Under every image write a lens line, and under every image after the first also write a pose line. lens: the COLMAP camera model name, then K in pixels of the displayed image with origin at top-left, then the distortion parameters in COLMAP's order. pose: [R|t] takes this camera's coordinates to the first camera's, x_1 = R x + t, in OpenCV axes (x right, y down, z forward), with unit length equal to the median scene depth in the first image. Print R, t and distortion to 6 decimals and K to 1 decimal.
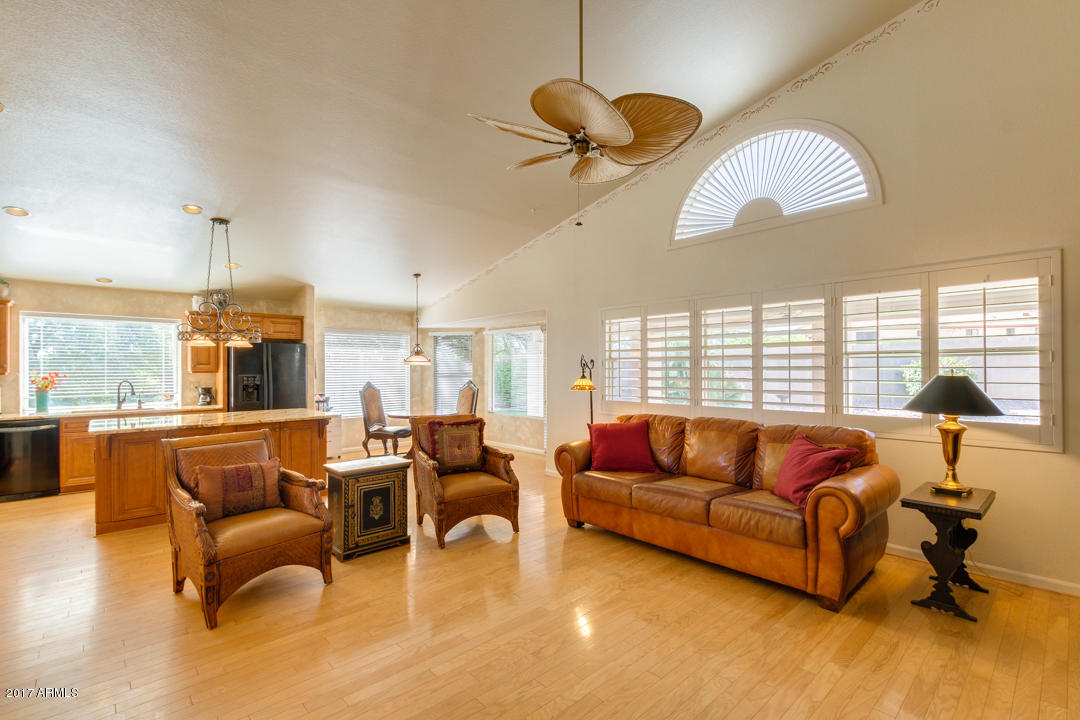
lens RADIAL K [[486.8, 0, 540.0], [0, 486.8, 360.0], [0, 0, 1]] dist [-0.000319, -0.000002]
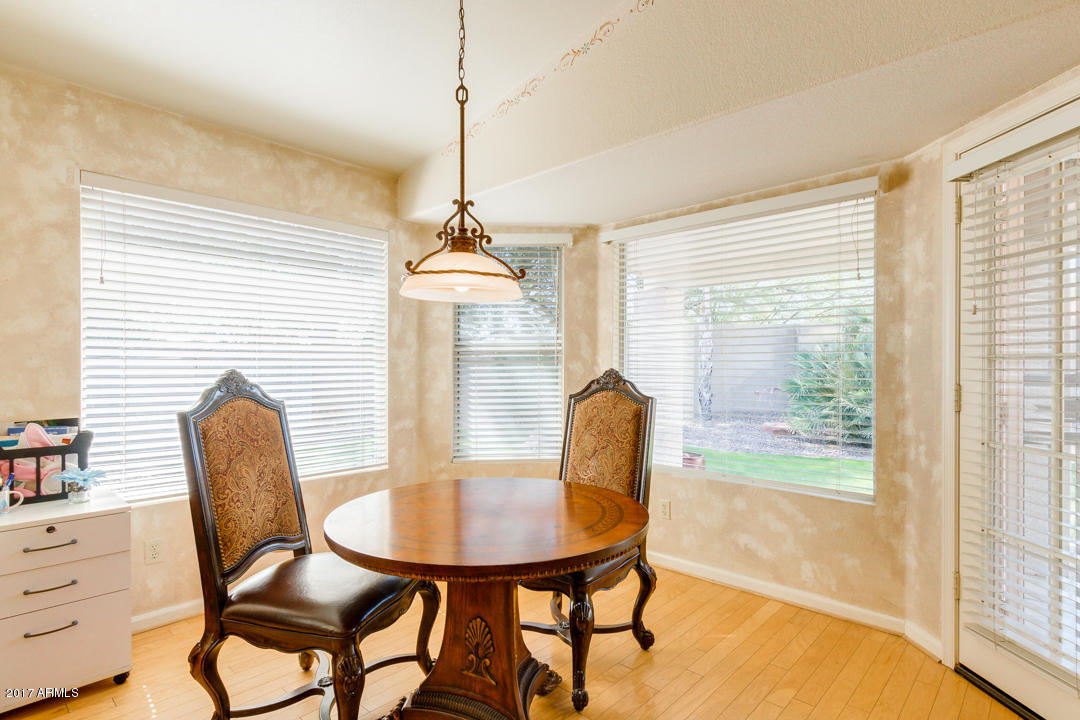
lens RADIAL K [[536.1, 0, 540.0], [0, 536.1, 360.0], [0, 0, 1]] dist [-0.043698, -0.000124]
pose [[0.998111, -0.000141, 0.061437, -0.194582], [-0.000062, 0.999995, 0.003313, 0.034258], [-0.061437, -0.003310, 0.998105, 0.655851]]
